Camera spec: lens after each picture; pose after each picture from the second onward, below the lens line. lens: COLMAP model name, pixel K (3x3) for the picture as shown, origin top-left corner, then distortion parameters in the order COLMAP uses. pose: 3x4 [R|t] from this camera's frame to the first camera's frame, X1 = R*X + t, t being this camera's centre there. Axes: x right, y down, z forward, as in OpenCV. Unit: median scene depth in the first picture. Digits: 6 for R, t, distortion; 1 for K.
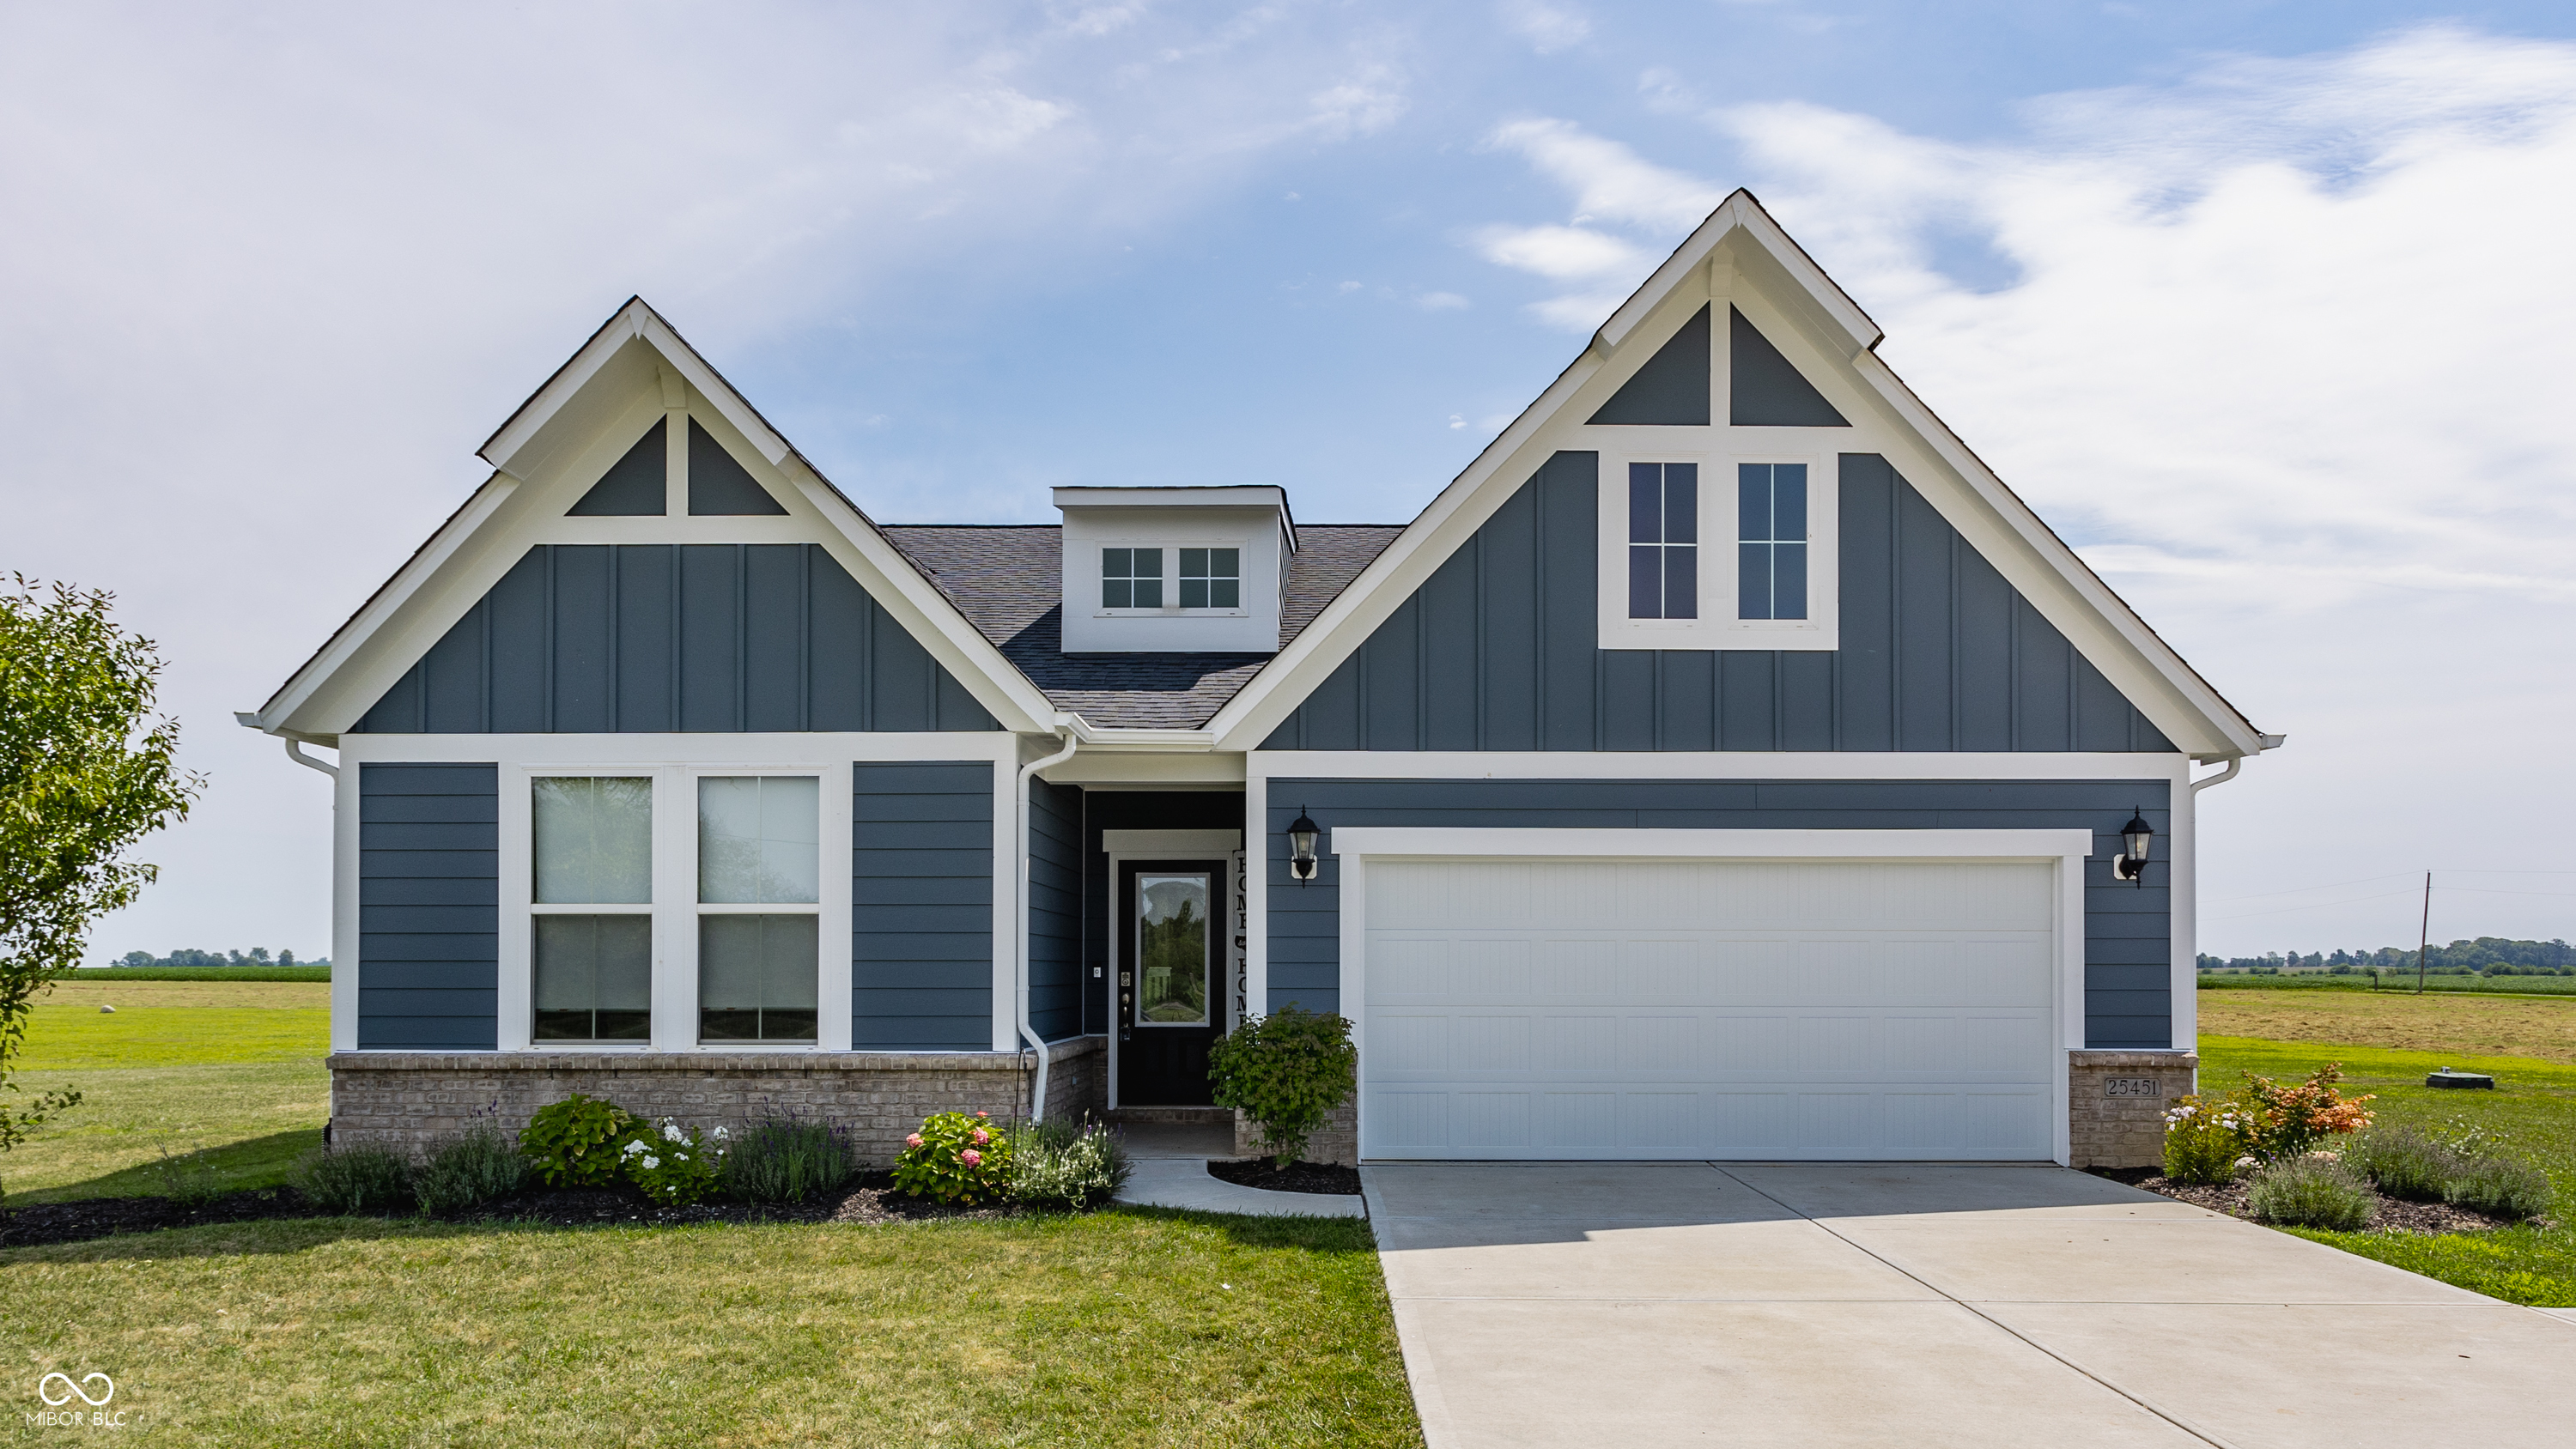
lens RADIAL K [[1673.4, 0, 1322.2], [0, 1673.4, 953.7], [0, 0, 1]] dist [-0.012398, 0.003944]
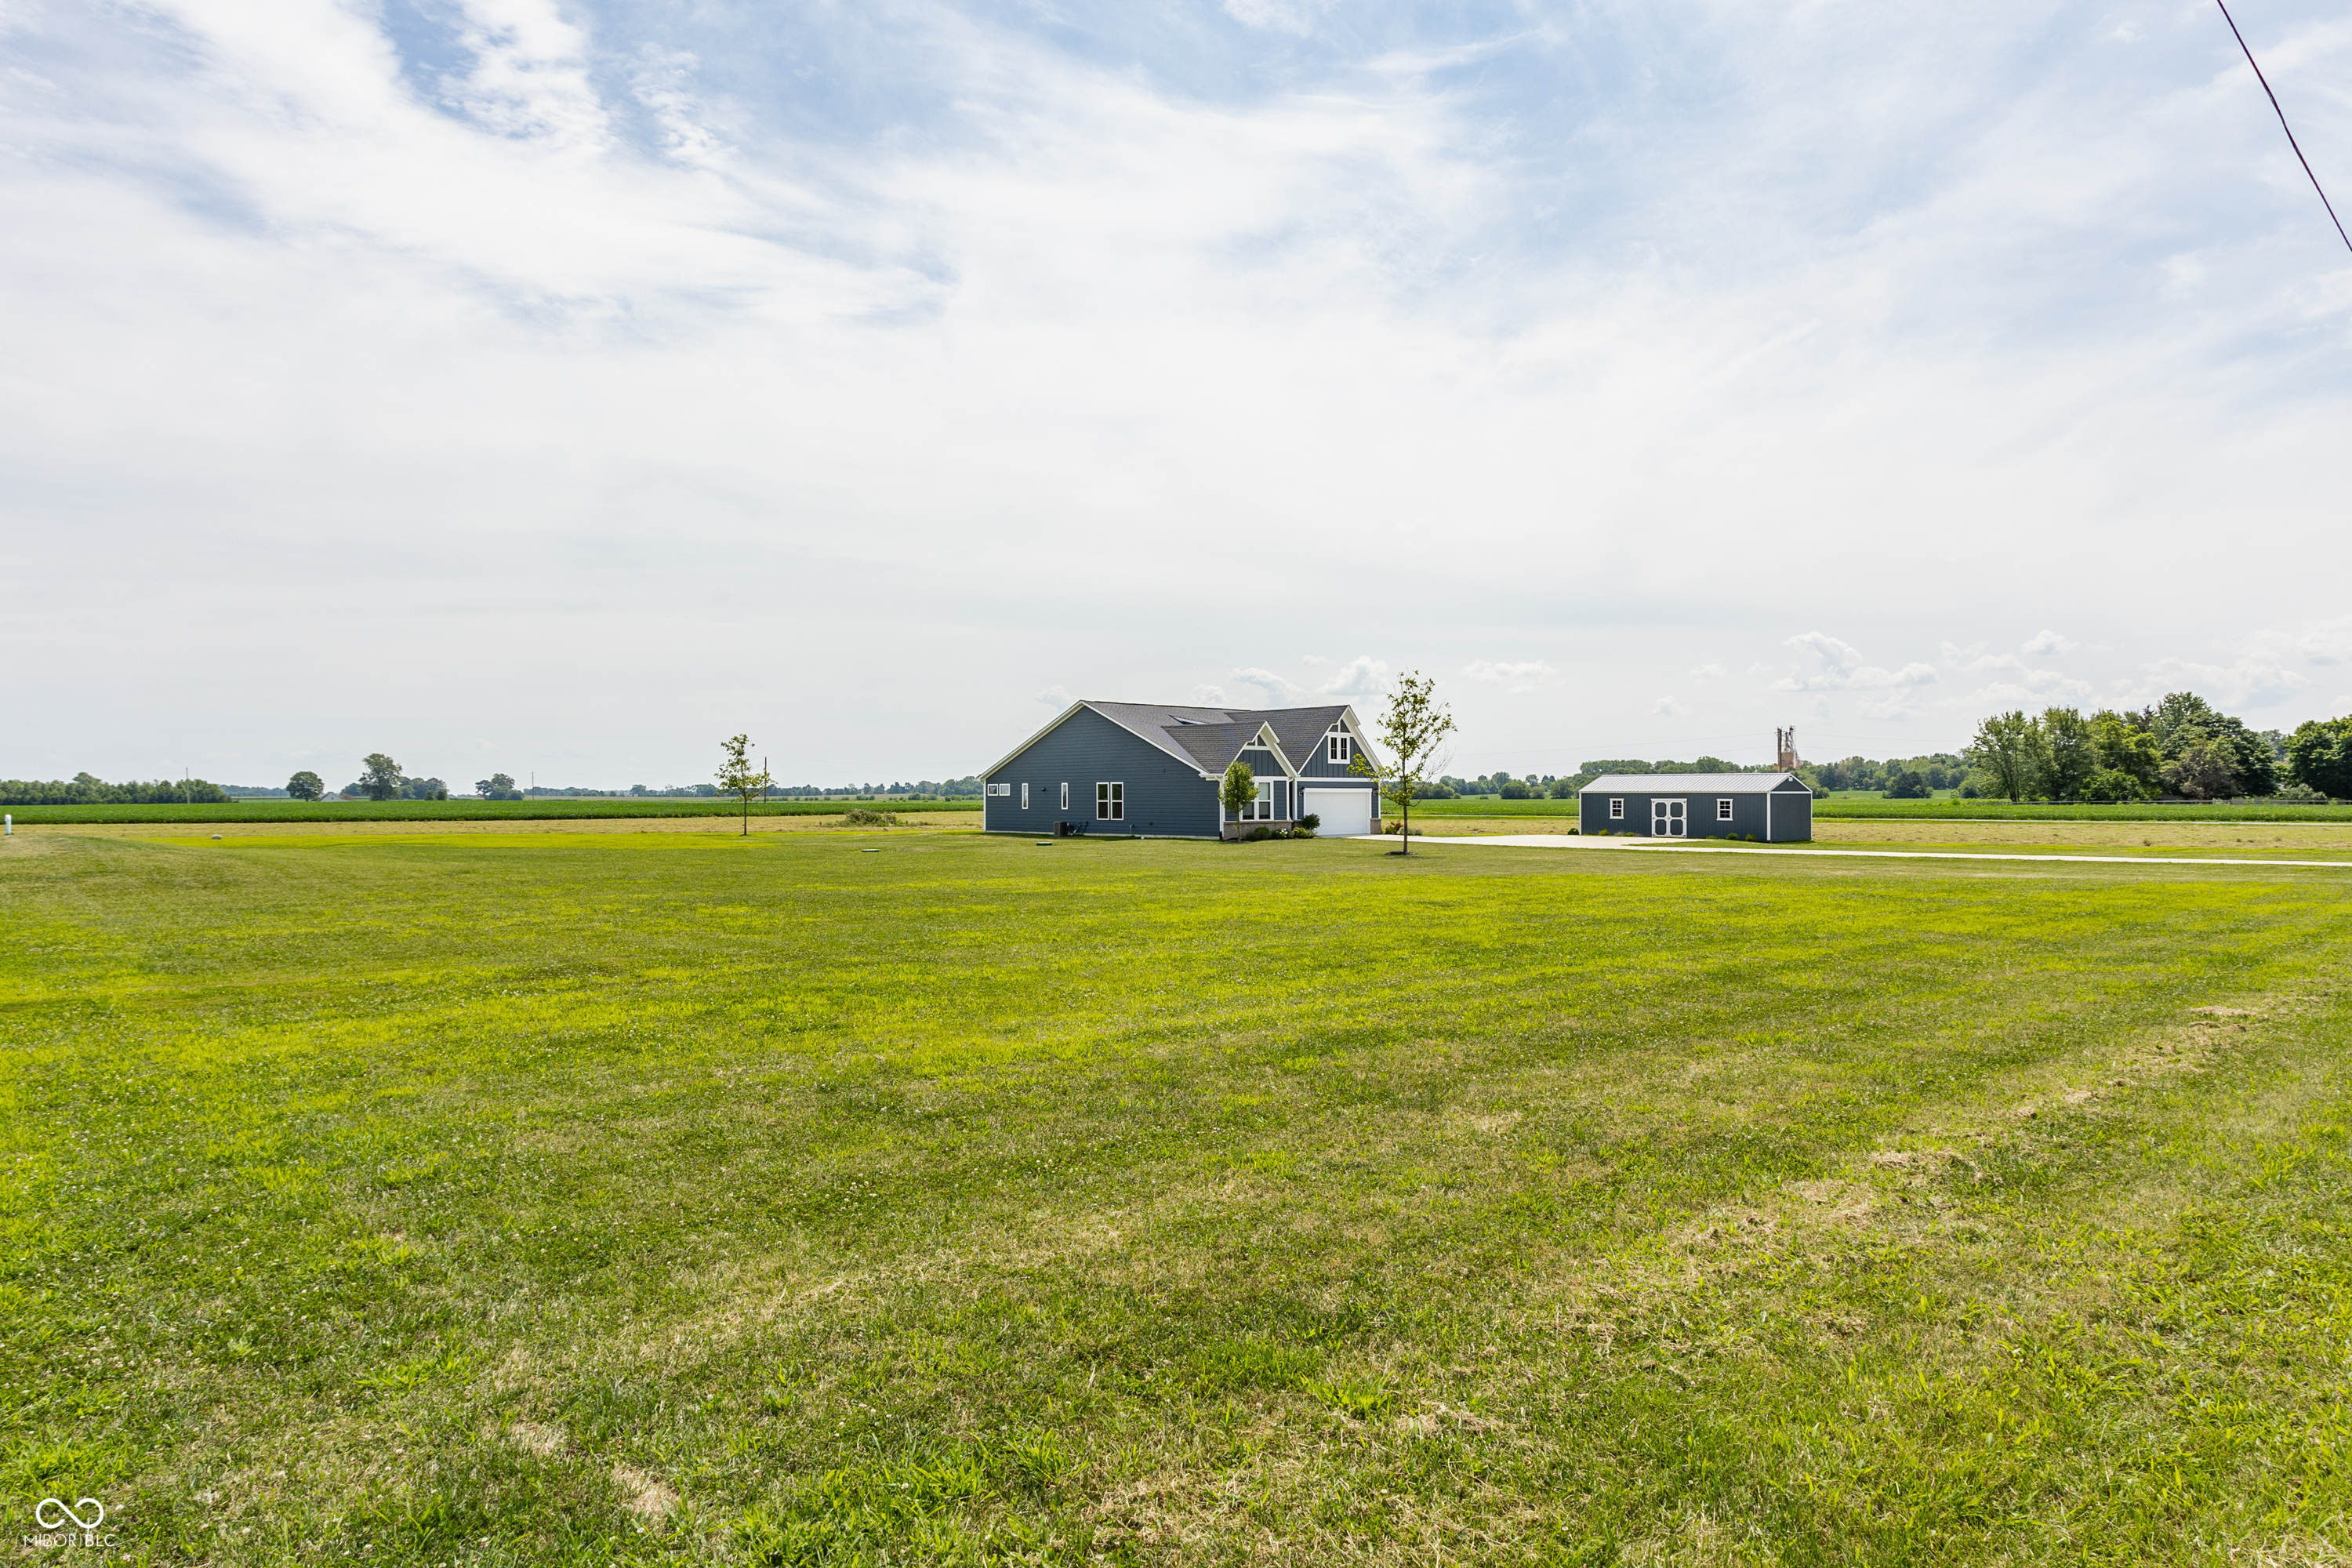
lens RADIAL K [[1393.8, 0, 1201.6], [0, 1393.8, 788.7], [0, 0, 1]] dist [0.039709, -0.000022]
pose [[0.715737, 0.000647, 0.698370, -4.727643], [-0.003255, 0.999992, 0.002409, -0.092646], [-0.698362, -0.003998, 0.715733, -3.118098]]
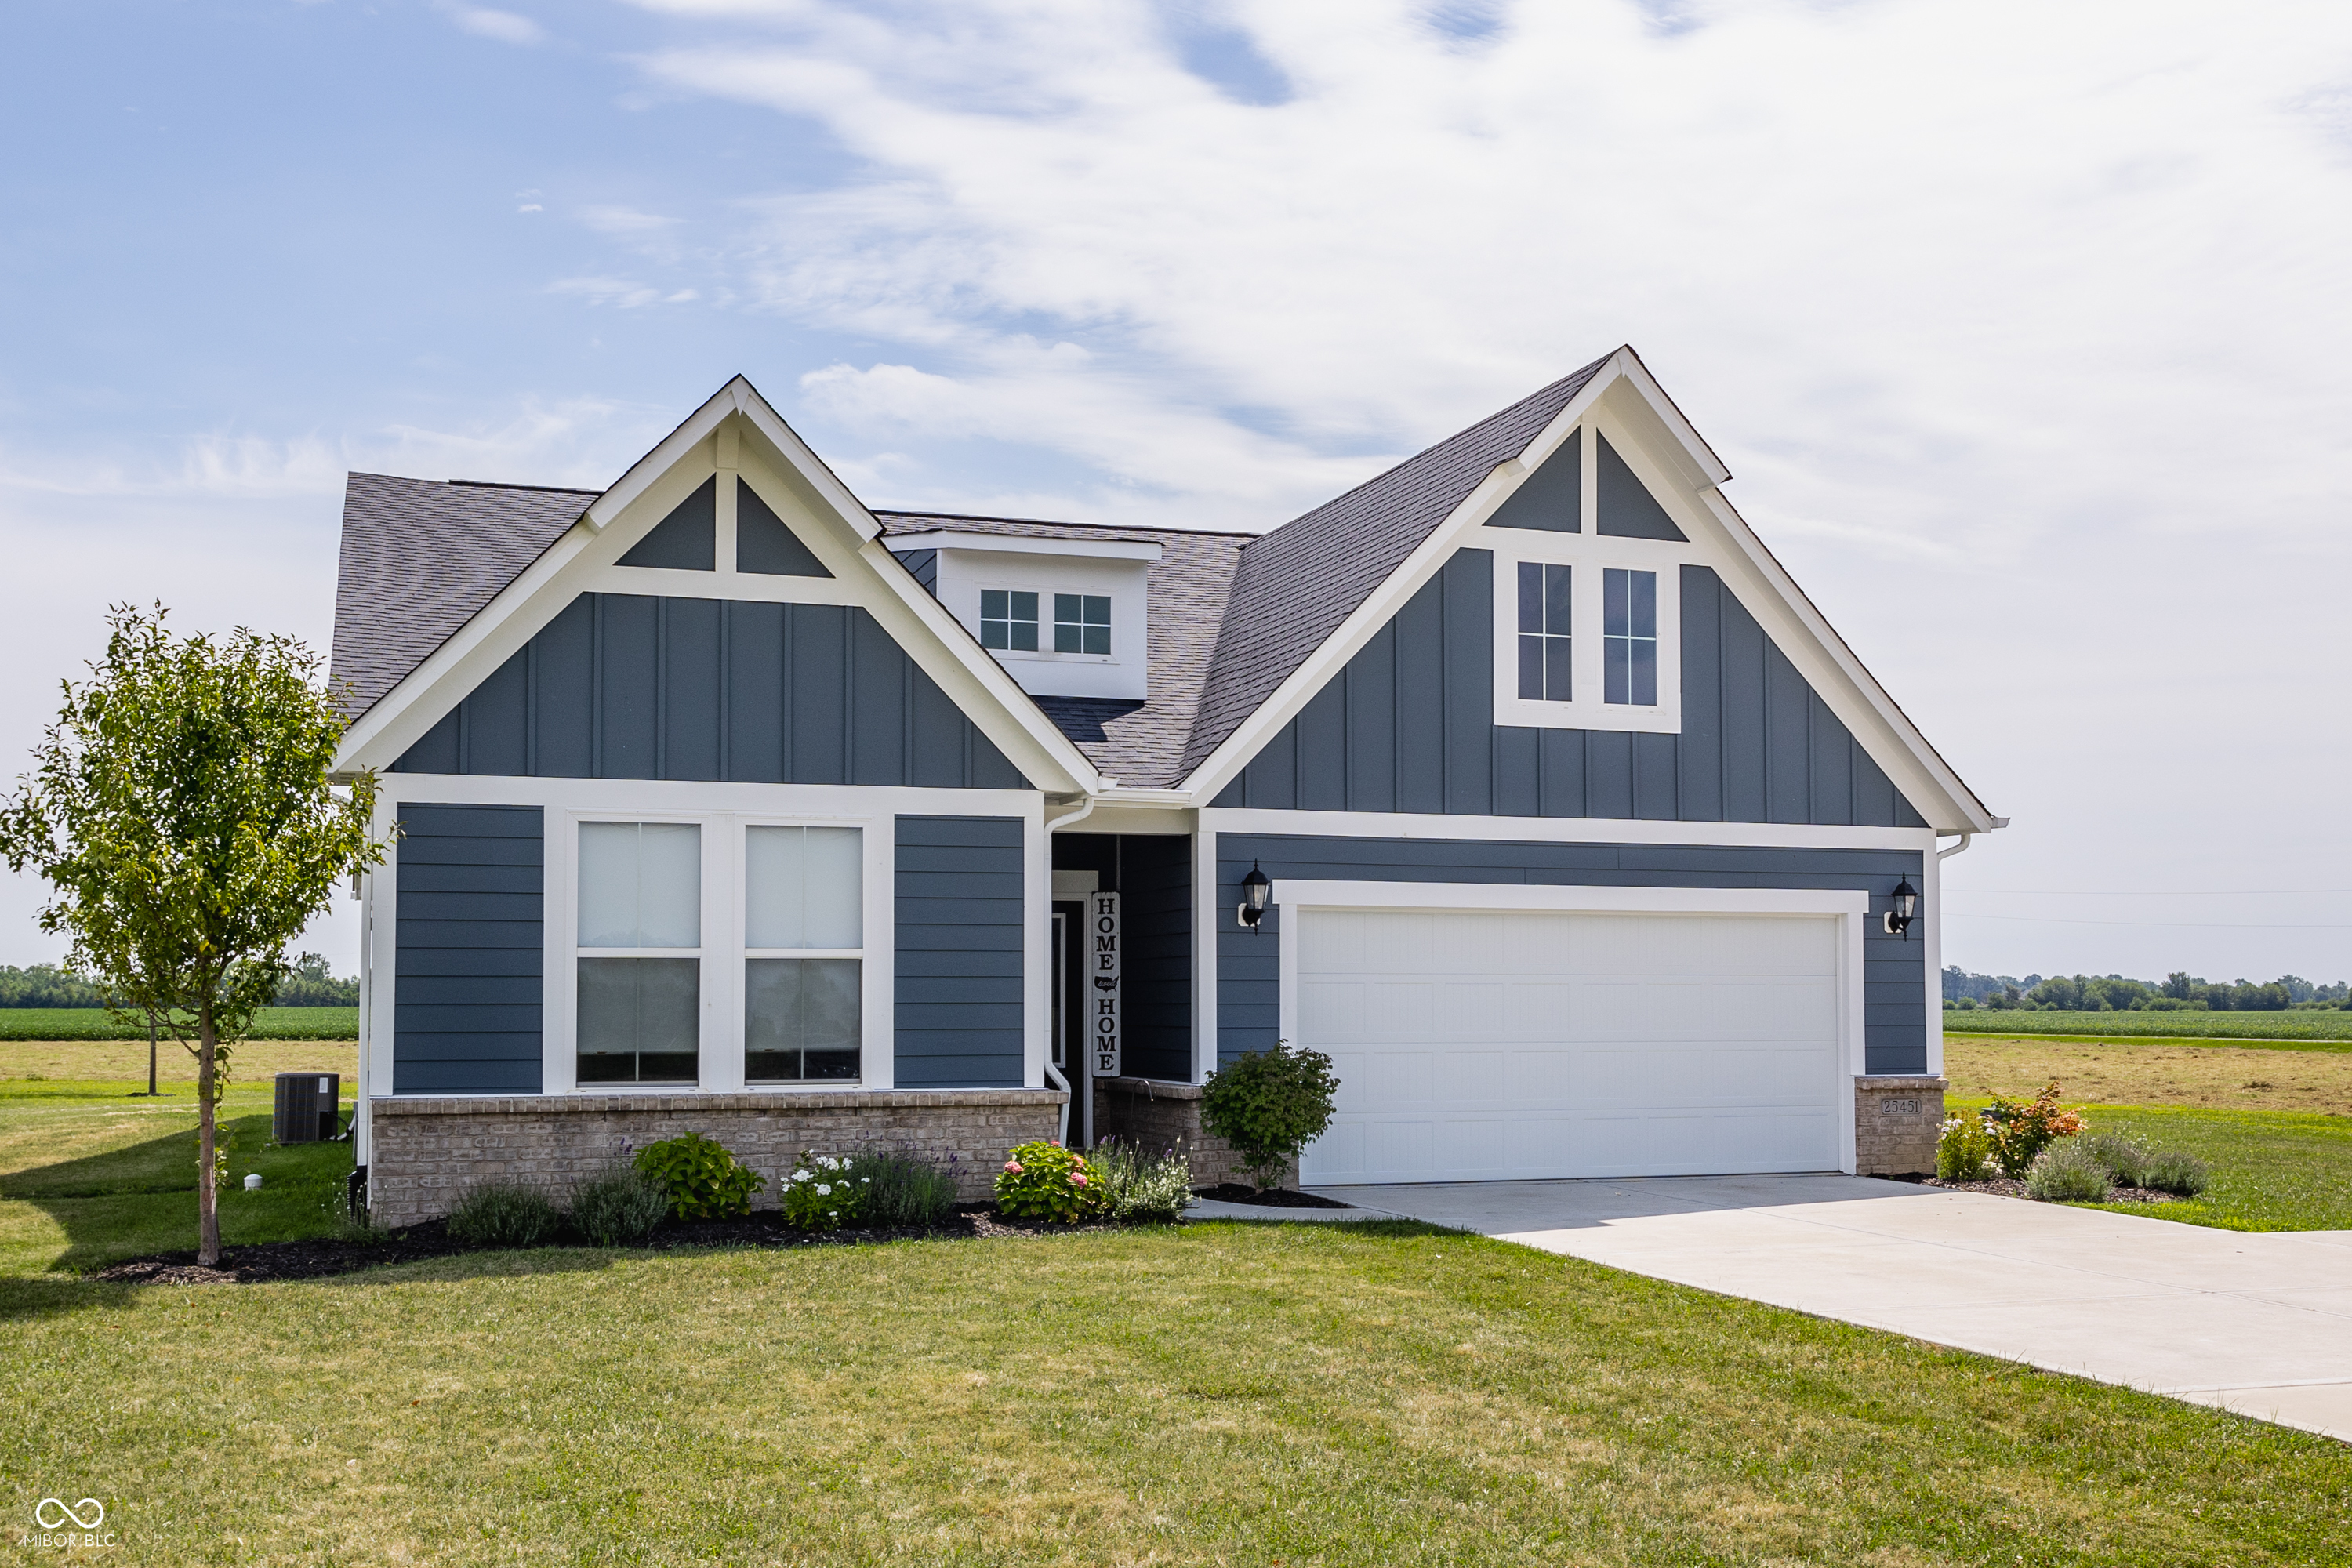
lens RADIAL K [[2427.2, 0, 1237.7], [0, 2427.2, 900.2], [0, 0, 1]] dist [-0.011248, -0.019867]
pose [[0.939672, 0.012390, 0.341852, -0.597267], [-0.000817, 0.999422, -0.033978, -0.008995], [-0.342076, 0.031649, 0.939139, -0.510226]]
